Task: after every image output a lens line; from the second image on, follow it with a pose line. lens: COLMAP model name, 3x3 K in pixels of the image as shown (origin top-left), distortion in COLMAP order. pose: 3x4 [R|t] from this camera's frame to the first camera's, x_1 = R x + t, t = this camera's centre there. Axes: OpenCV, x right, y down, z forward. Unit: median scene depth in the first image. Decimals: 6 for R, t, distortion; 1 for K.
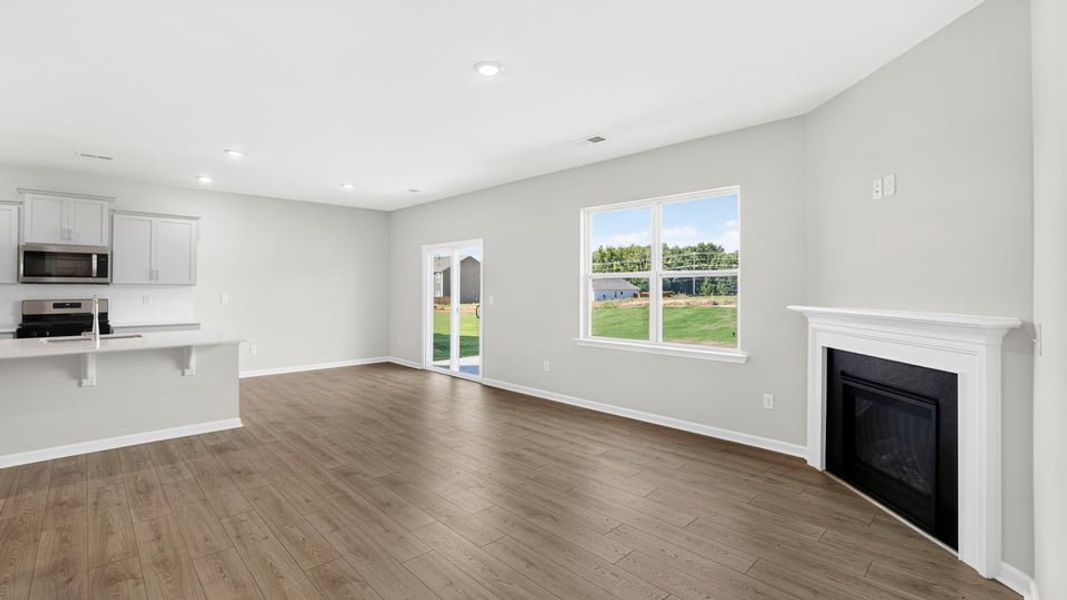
lens RADIAL K [[452.4, 0, 526.6], [0, 452.4, 299.5], [0, 0, 1]] dist [0.000205, 0.000294]
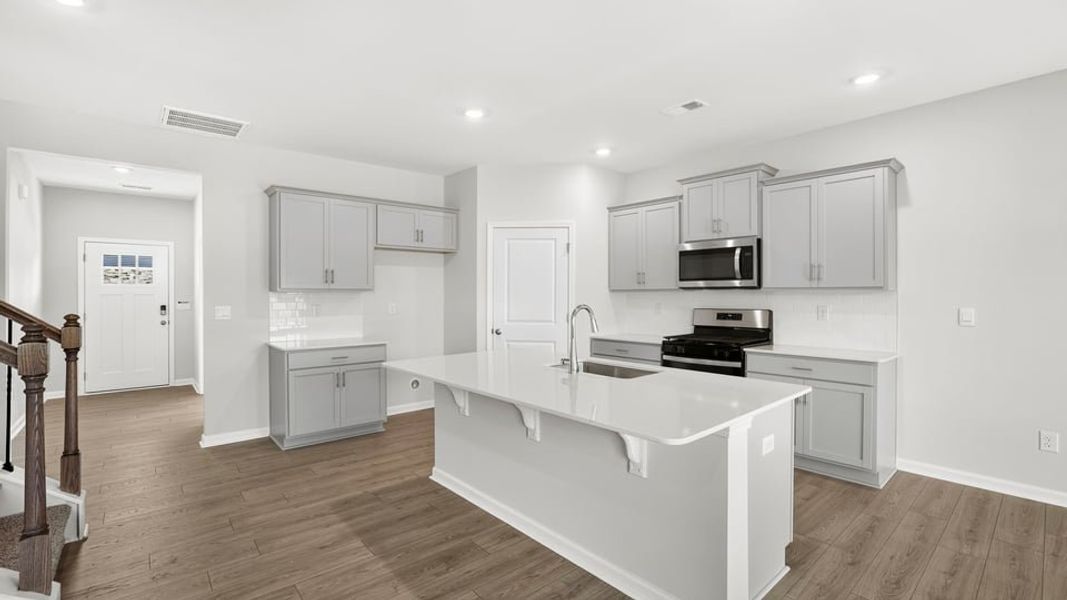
lens RADIAL K [[476.5, 0, 530.0], [0, 476.5, 297.2], [0, 0, 1]] dist [0.000238, -0.007965]
pose [[-0.048586, 0.004976, -0.998807, -0.173226], [-0.024636, 0.999677, 0.006179, -0.017189], [0.998515, 0.024907, -0.048448, 0.702613]]
